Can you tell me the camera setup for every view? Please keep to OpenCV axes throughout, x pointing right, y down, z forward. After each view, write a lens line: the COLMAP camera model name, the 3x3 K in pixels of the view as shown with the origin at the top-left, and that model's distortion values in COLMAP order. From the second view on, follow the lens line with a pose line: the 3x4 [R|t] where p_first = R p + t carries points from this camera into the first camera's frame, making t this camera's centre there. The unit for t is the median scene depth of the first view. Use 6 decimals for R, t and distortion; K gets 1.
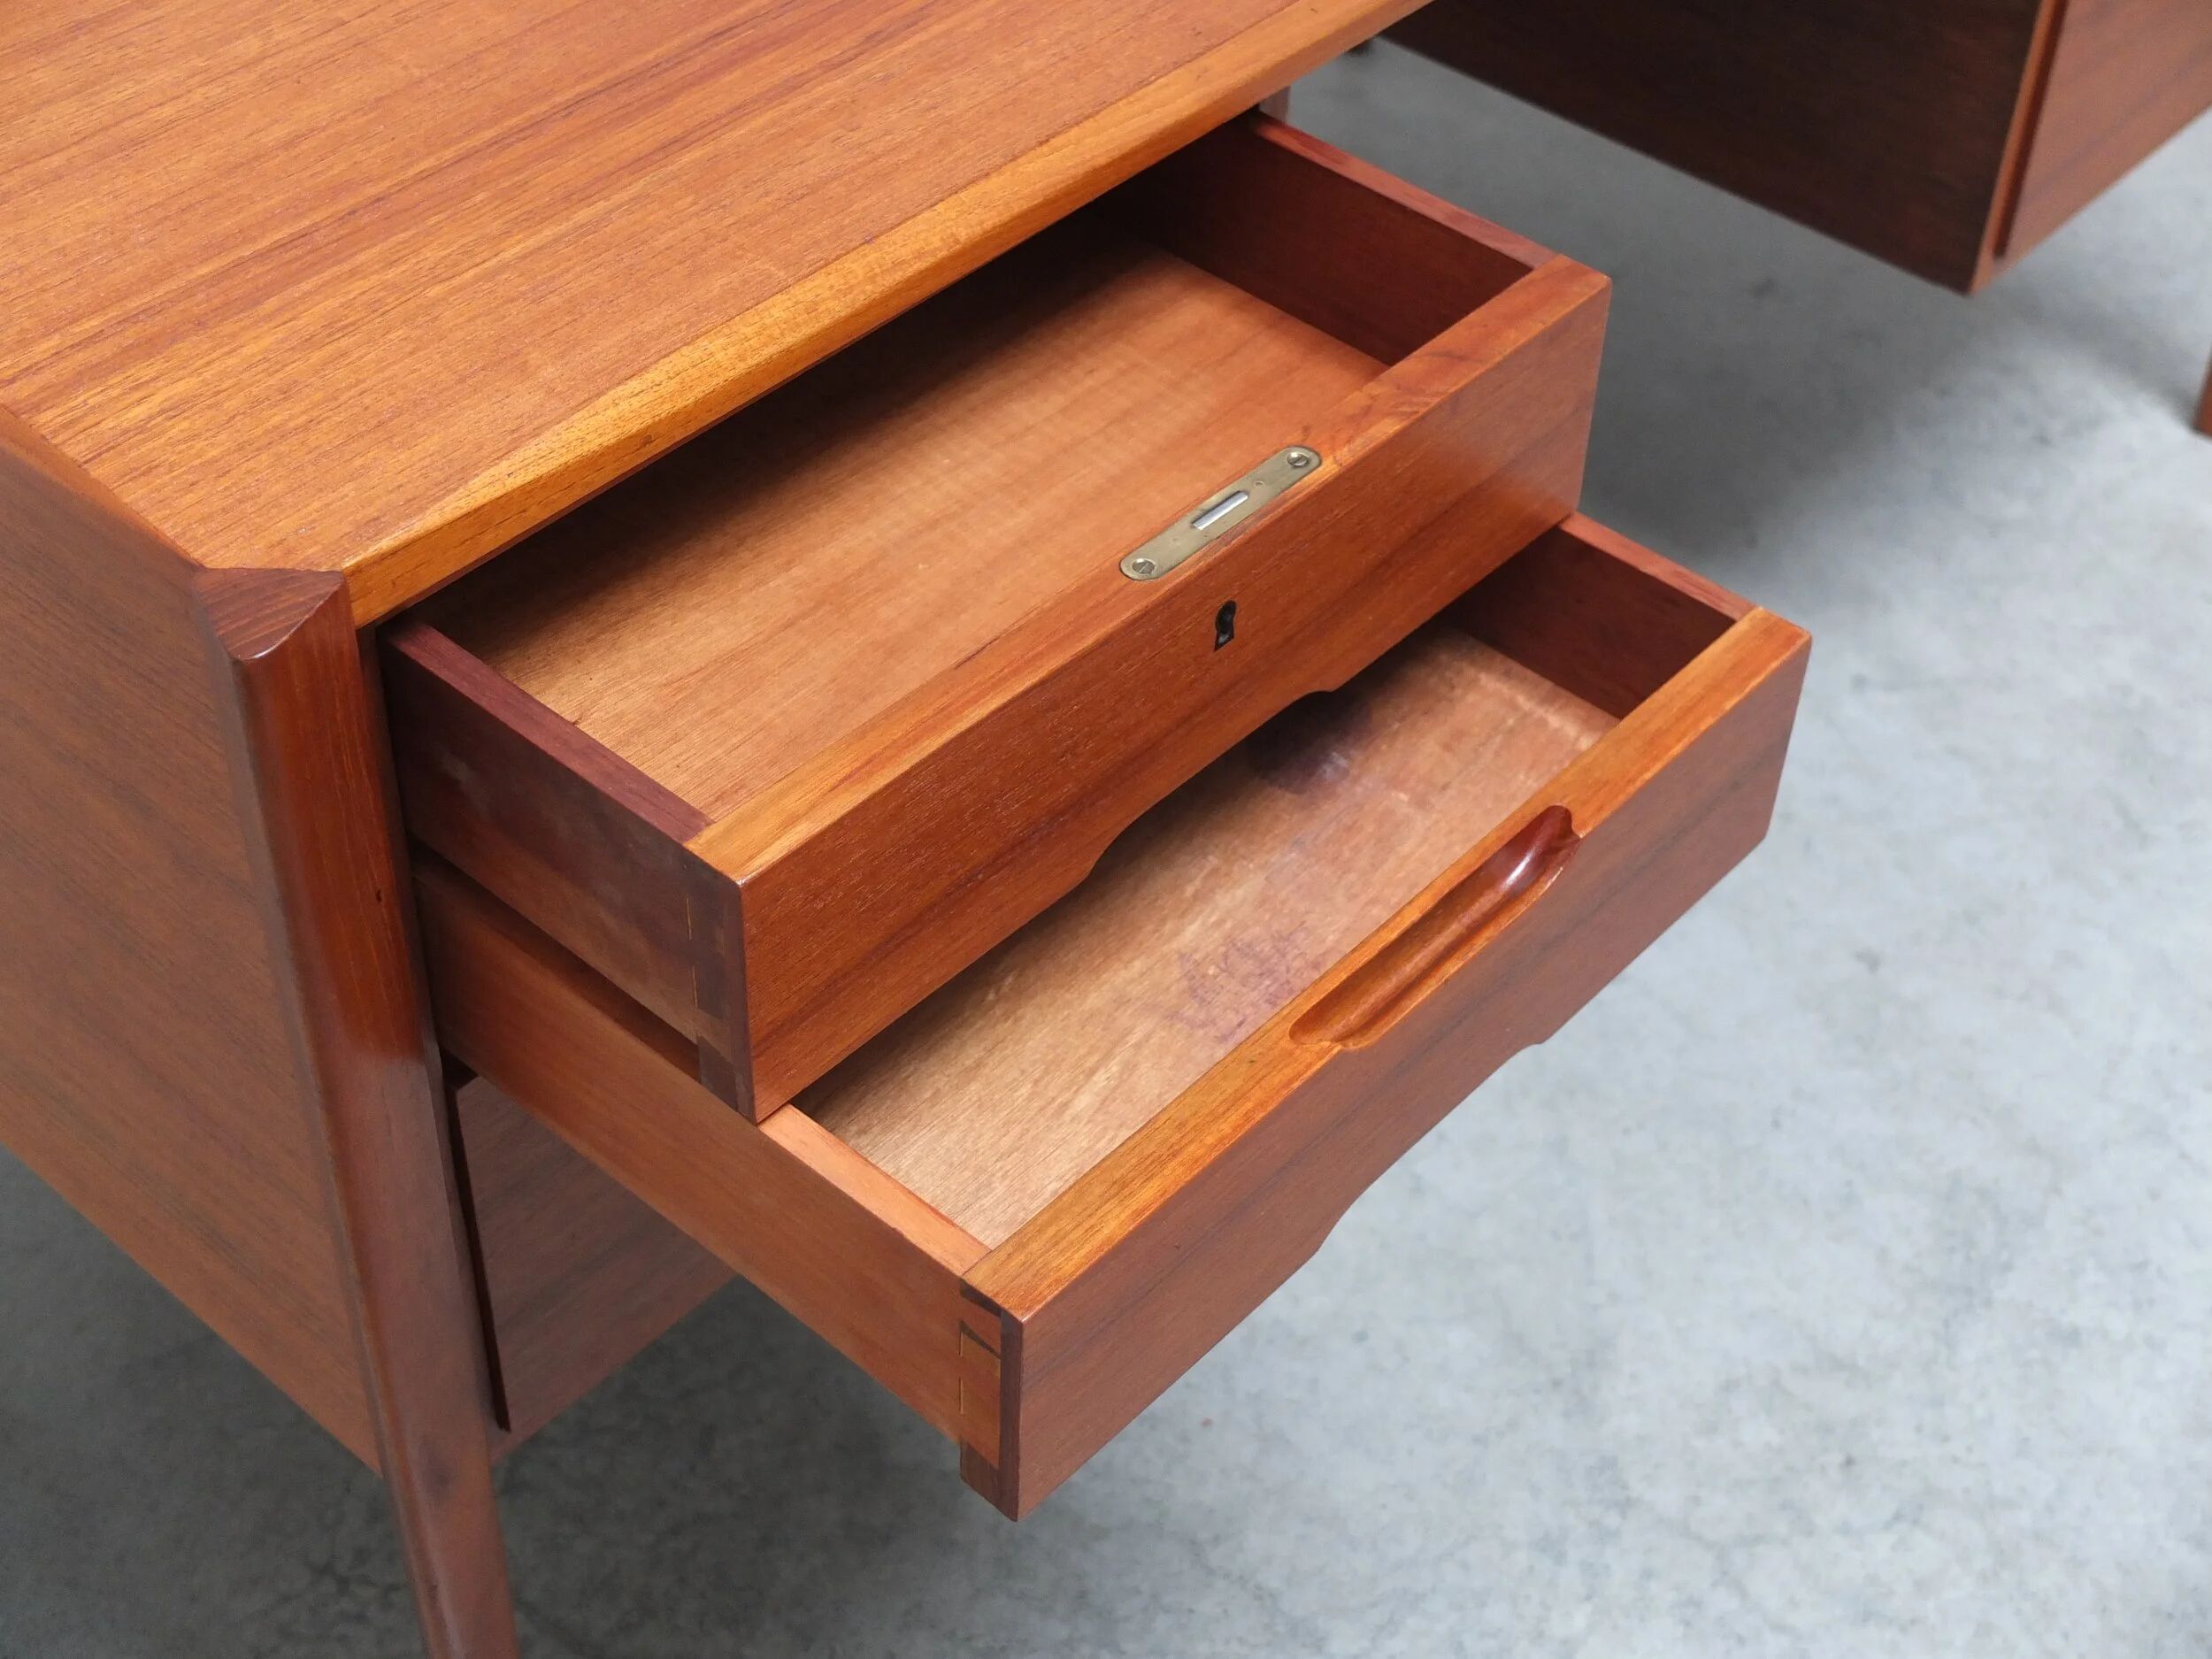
lens RADIAL K [[3224.7, 0, 1090.4], [0, 3224.7, 797.2], [0, 0, 1]] dist [-0.003454, 0.000000]
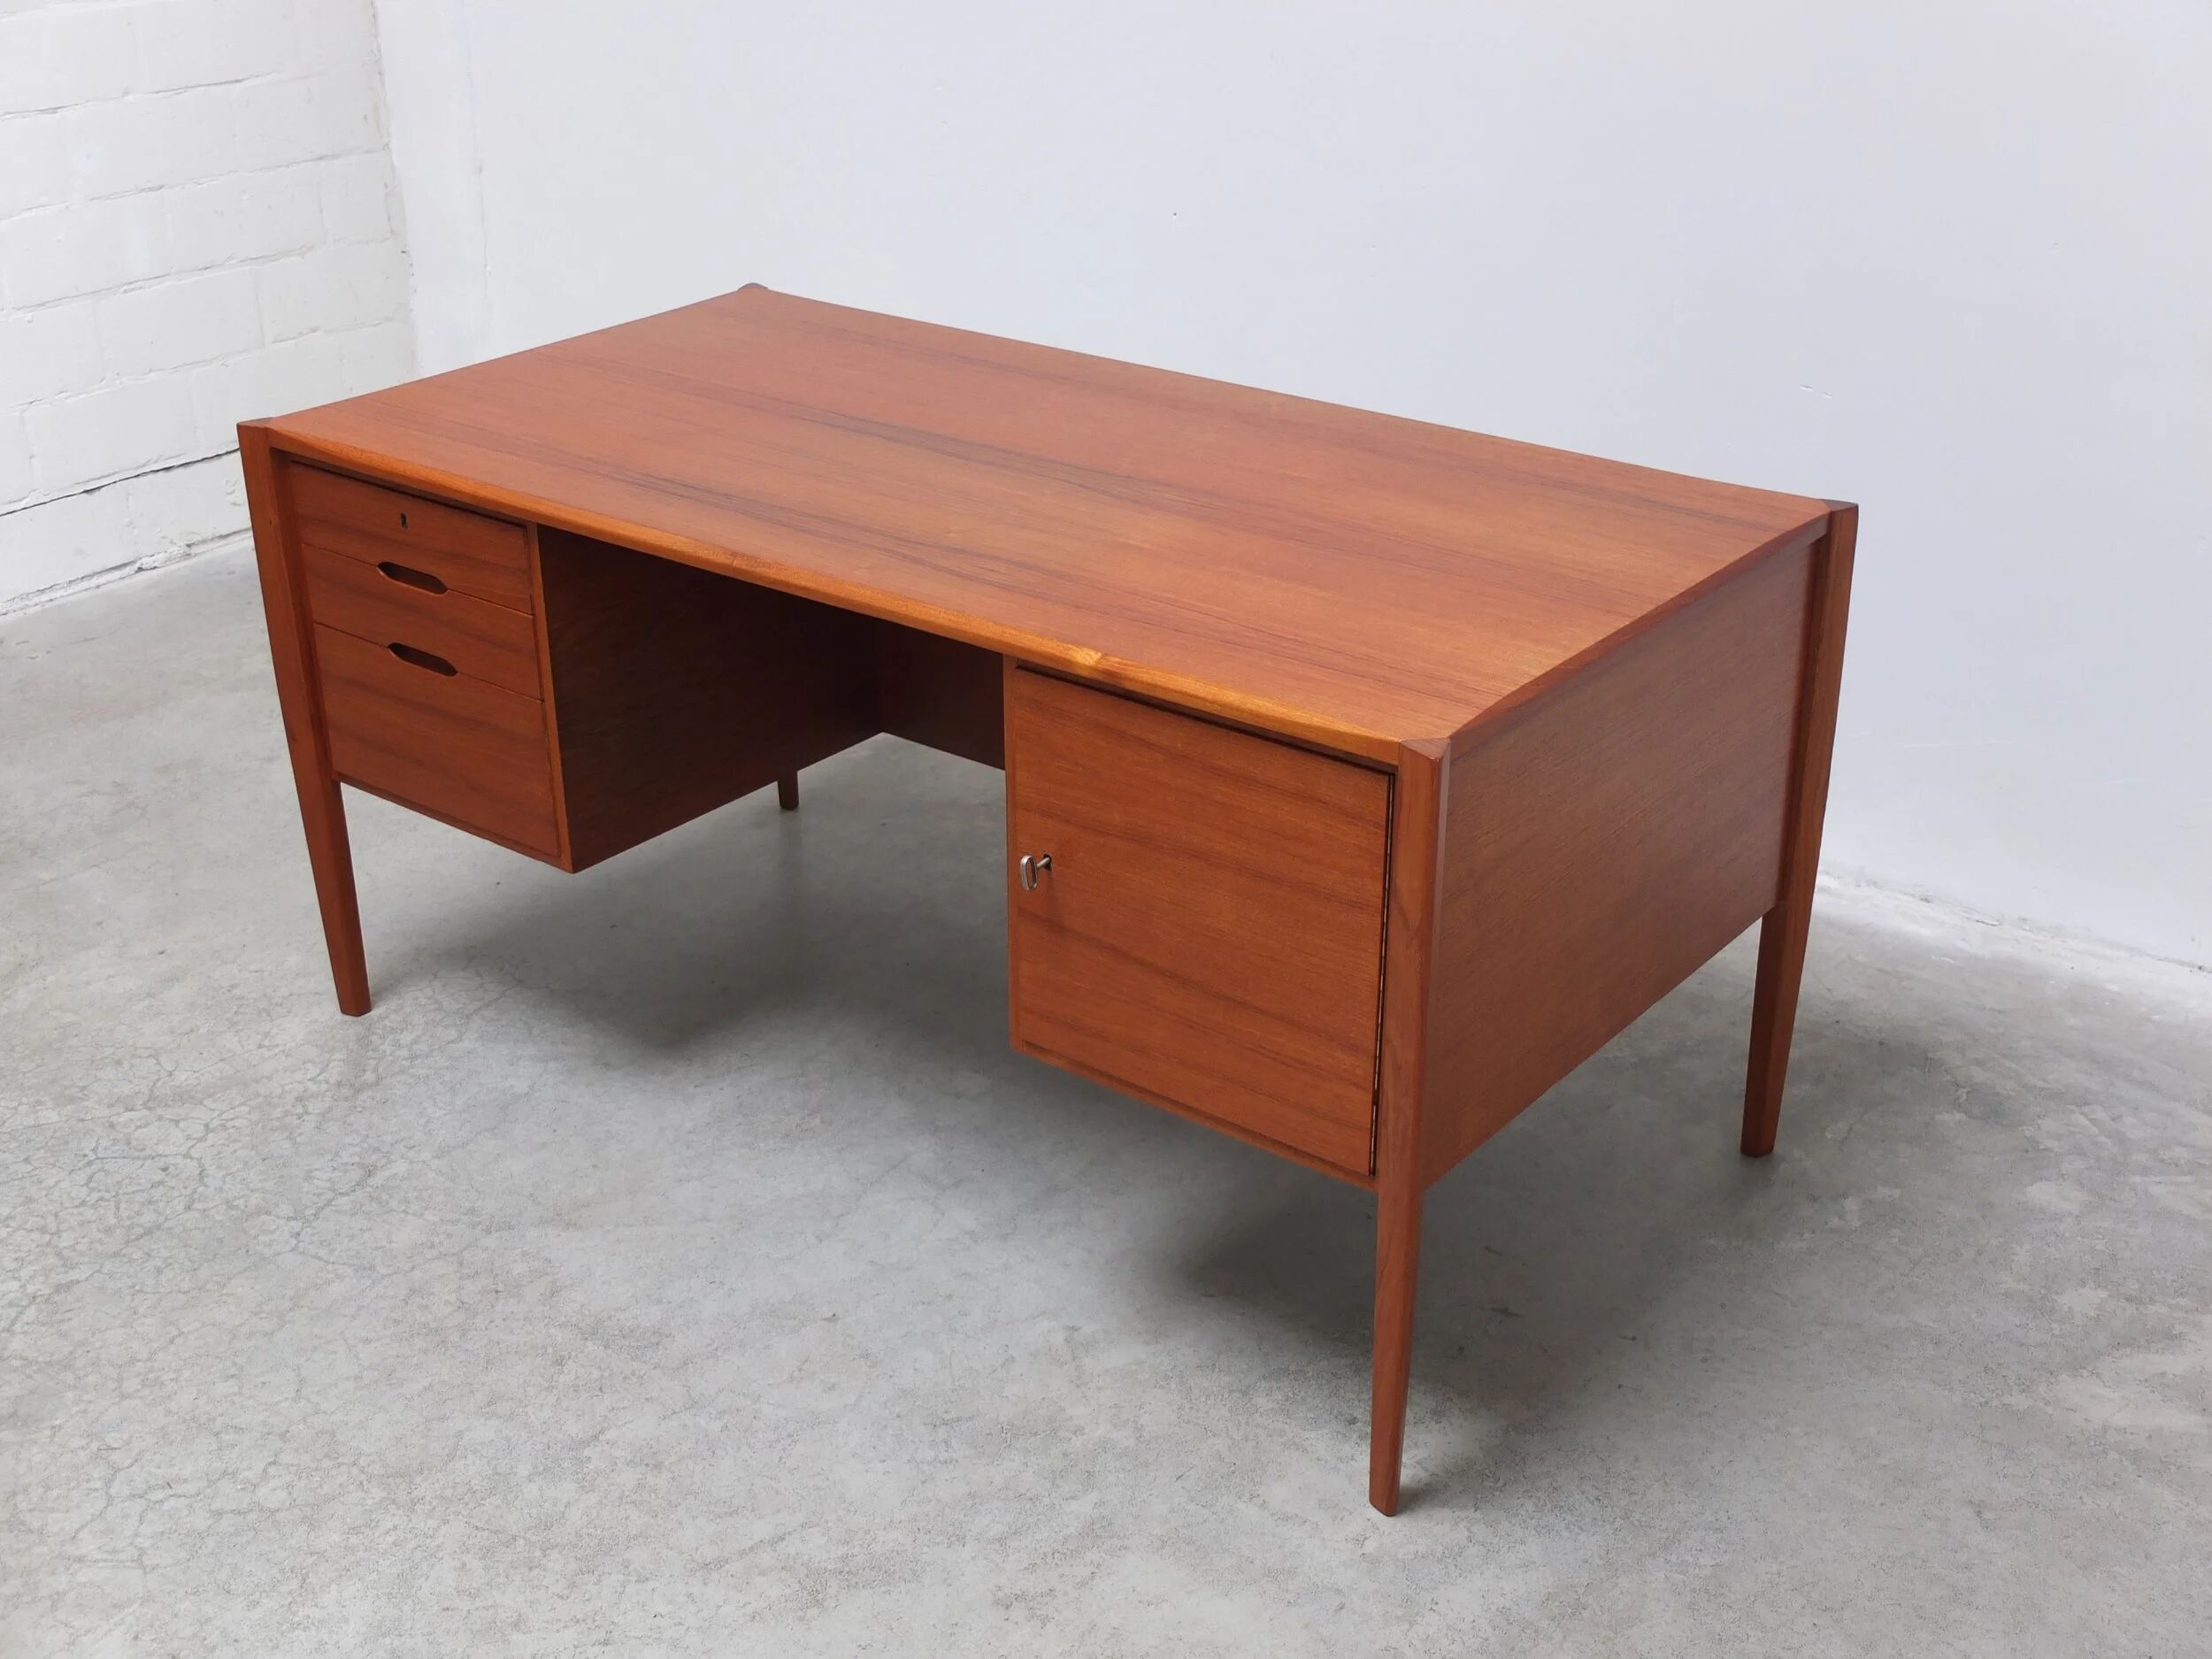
lens RADIAL K [[2602.9, 0, 1104.9], [0, 2602.9, 827.3], [0, 0, 1]] dist [-0.038582, 0.000000]
pose [[0.061022, 0.400371, -0.914319, 1.637650], [-0.667275, 0.697606, 0.260941, -0.690852], [0.742308, 0.594179, 0.309727, 0.573364]]
